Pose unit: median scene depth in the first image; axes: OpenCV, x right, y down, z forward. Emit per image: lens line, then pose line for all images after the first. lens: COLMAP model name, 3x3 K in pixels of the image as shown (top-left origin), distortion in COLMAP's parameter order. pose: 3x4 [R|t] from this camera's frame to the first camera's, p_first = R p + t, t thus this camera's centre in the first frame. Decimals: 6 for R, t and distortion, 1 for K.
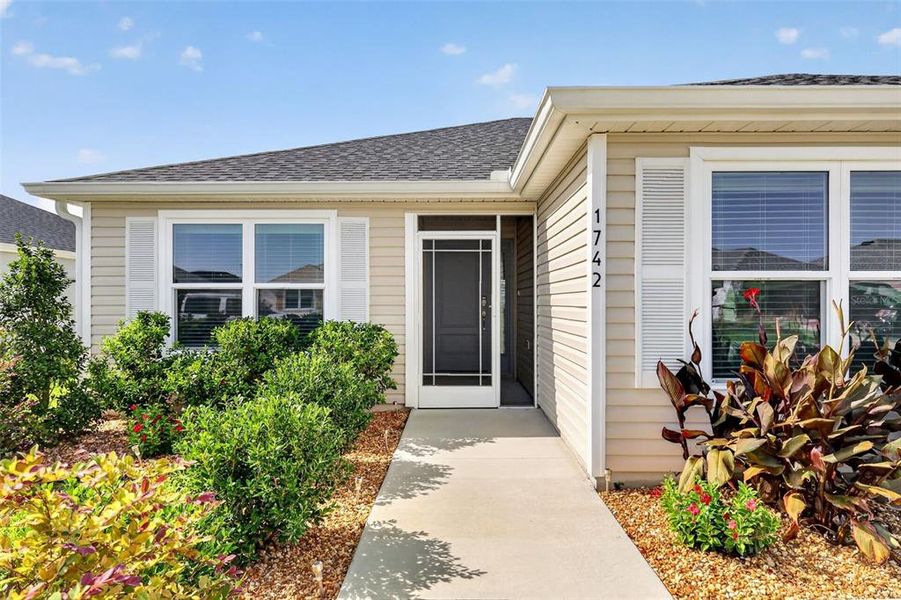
lens RADIAL K [[383.7, 0, 450.5], [0, 383.7, 300.0], [0, 0, 1]] dist [0.001394, 0.000070]
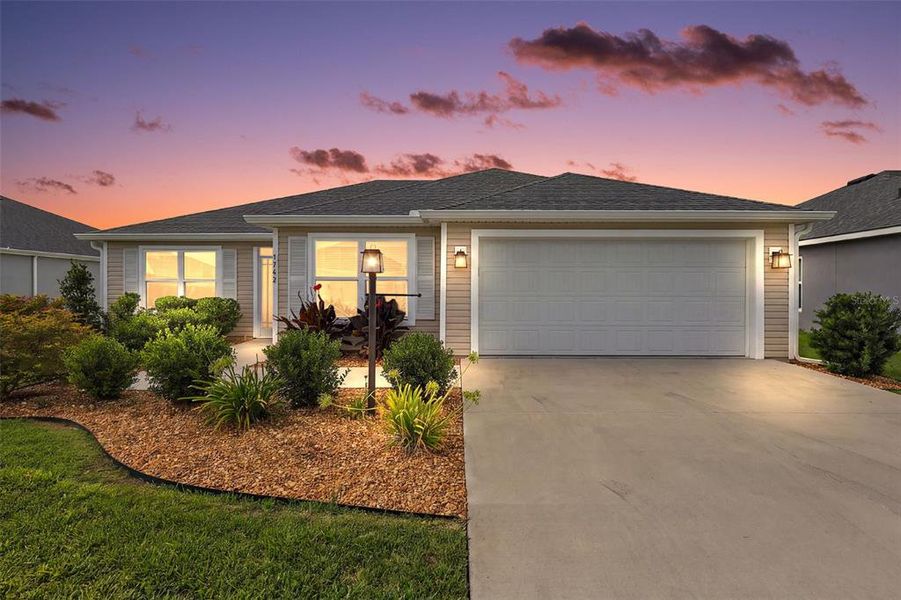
lens RADIAL K [[401.2, 0, 450.5], [0, 401.2, 300.0], [0, 0, 1]] dist [0.001944, -0.000532]
pose [[0.999997, 0.001754, -0.001598, 1.010245], [-0.001724, 0.999827, 0.018526, 0.027643], [0.001630, -0.018523, 0.999827, -1.228350]]
